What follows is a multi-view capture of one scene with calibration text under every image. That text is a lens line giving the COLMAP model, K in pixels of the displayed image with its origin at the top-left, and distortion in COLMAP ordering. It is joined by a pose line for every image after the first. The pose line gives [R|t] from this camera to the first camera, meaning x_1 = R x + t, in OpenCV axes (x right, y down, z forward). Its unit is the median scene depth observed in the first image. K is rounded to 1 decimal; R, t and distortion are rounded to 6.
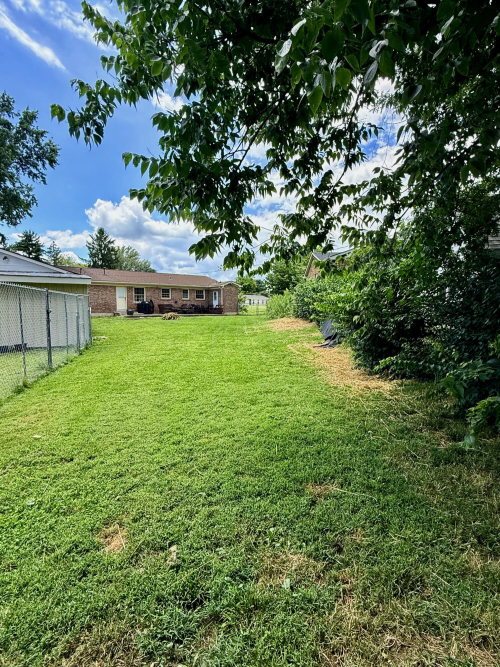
lens RADIAL K [[346.3, 0, 246.2], [0, 346.3, 333.2], [0, 0, 1]] dist [-0.002512, 0.000003]
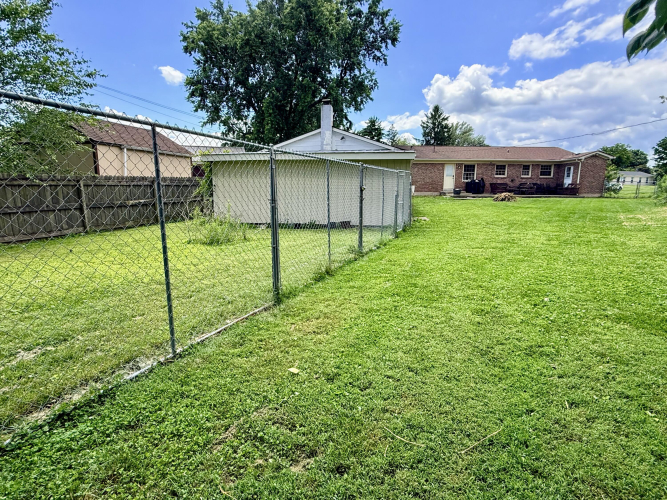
lens RADIAL K [[346.3, 0, 332.3], [0, 346.3, 251.0], [0, 0, 1]] dist [-0.002512, 0.000003]
pose [[0.785725, 0.116441, -0.607517, -0.015024], [-0.049889, 0.990852, 0.125391, -0.002626], [0.616561, -0.068215, 0.784347, 0.051009]]
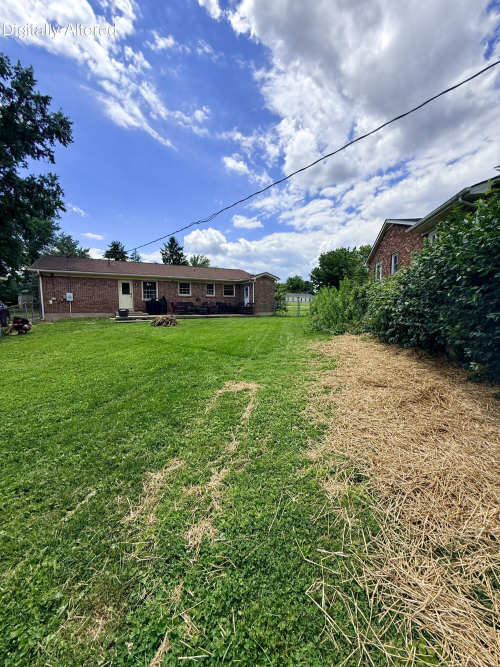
lens RADIAL K [[273.2, 0, 249.7], [0, 273.2, 334.6], [0, 0, 1]] dist [-0.009273, 0.000282]
pose [[0.986246, 0.023199, -0.163646, 0.026521], [-0.016795, 0.999042, 0.040406, -0.035744], [0.164427, -0.037102, 0.985691, 0.390498]]
